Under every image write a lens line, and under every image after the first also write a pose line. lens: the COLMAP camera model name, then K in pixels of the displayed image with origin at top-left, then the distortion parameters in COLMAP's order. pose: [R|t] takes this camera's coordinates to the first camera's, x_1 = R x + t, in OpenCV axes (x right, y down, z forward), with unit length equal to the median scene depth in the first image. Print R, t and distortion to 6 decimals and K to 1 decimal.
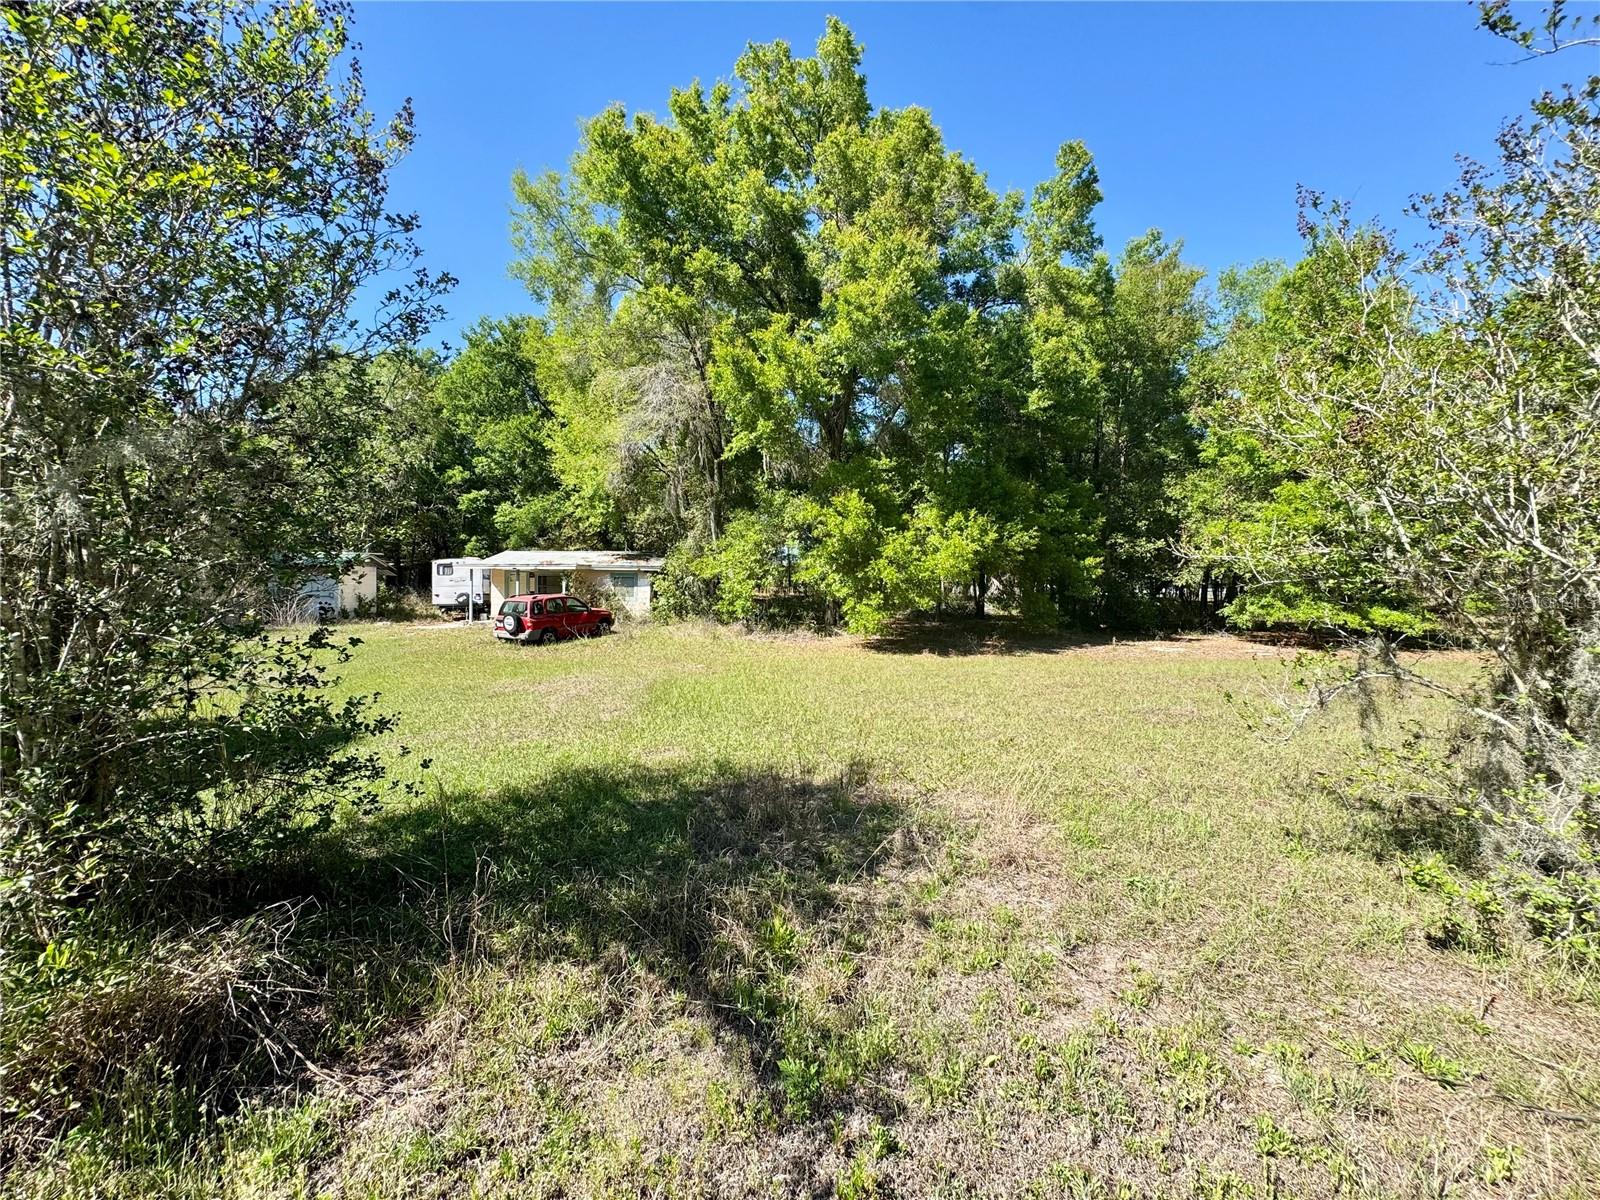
lens RADIAL K [[639.3, 0, 798.1], [0, 639.3, 601.6], [0, 0, 1]] dist [-0.002616, 0.000270]
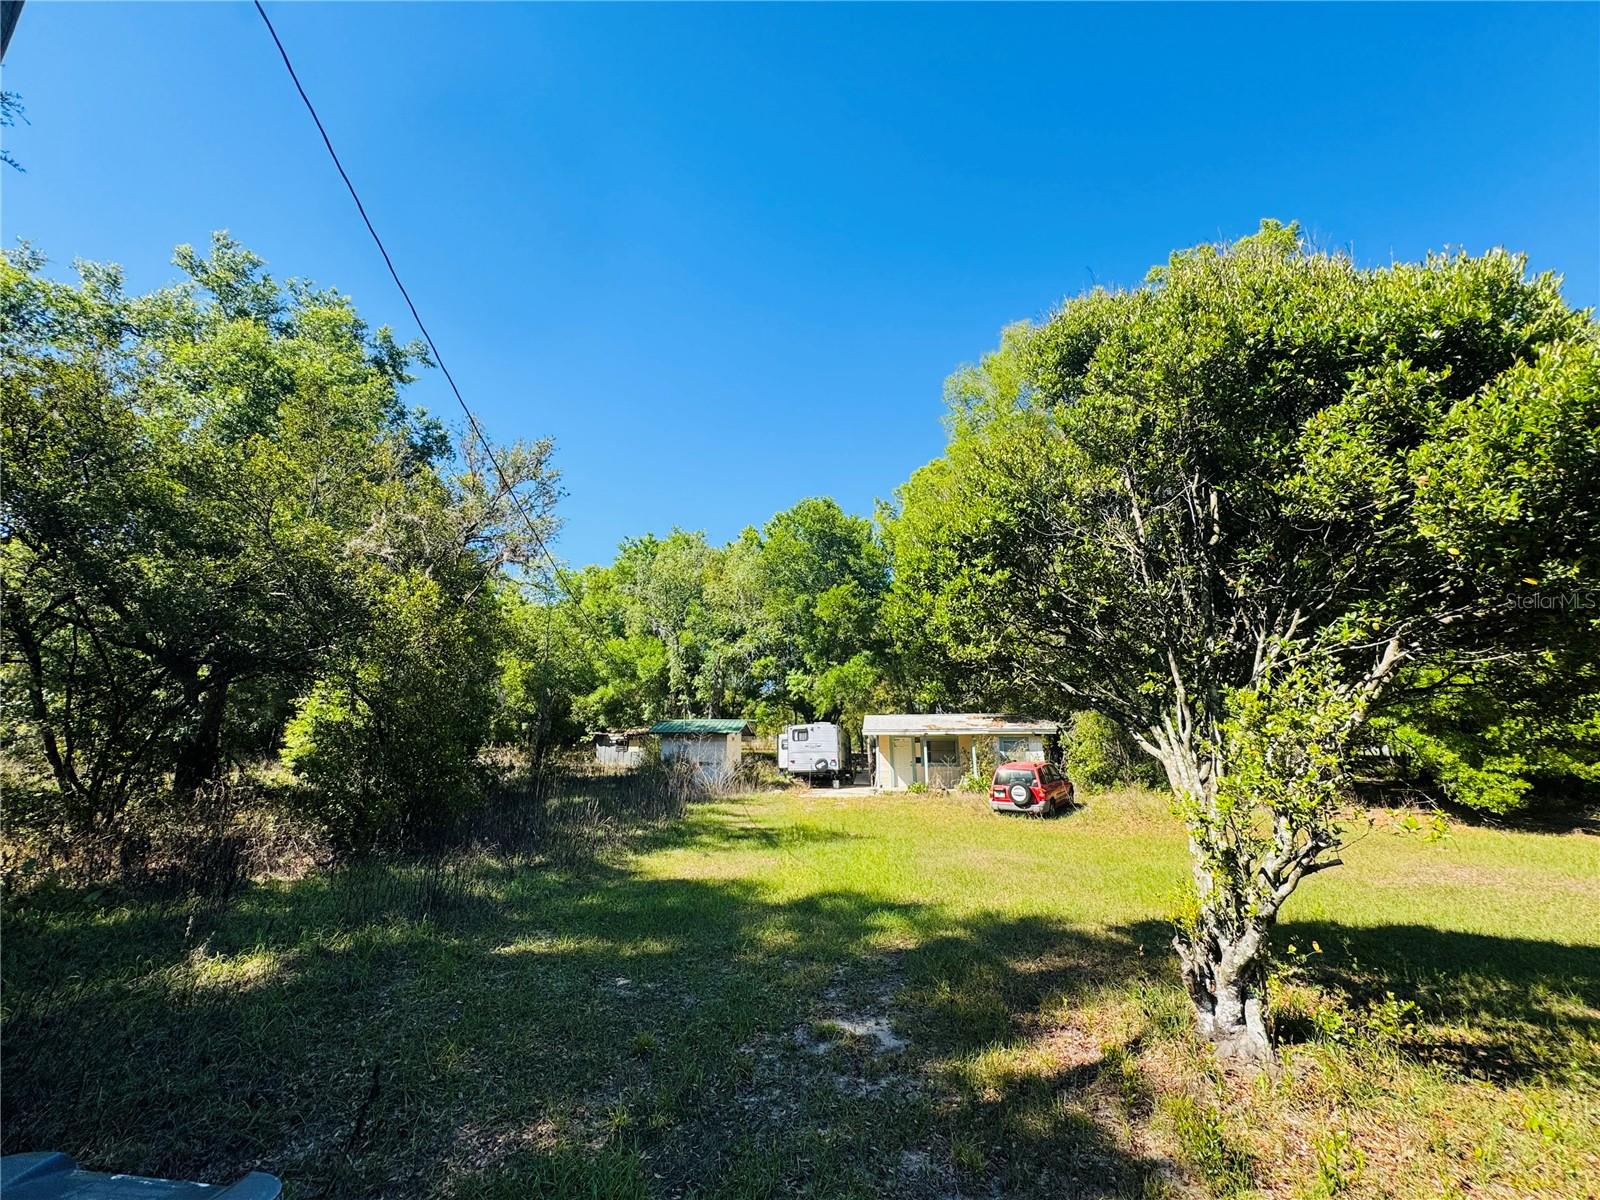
lens RADIAL K [[639.3, 0, 806.3], [0, 639.3, 598.2], [0, 0, 1]] dist [-0.002616, 0.000270]
pose [[0.987685, -0.042231, -0.150651, -0.564167], [0.003194, 0.968124, -0.250449, -0.009628], [0.156425, 0.246884, 0.956337, -0.021322]]
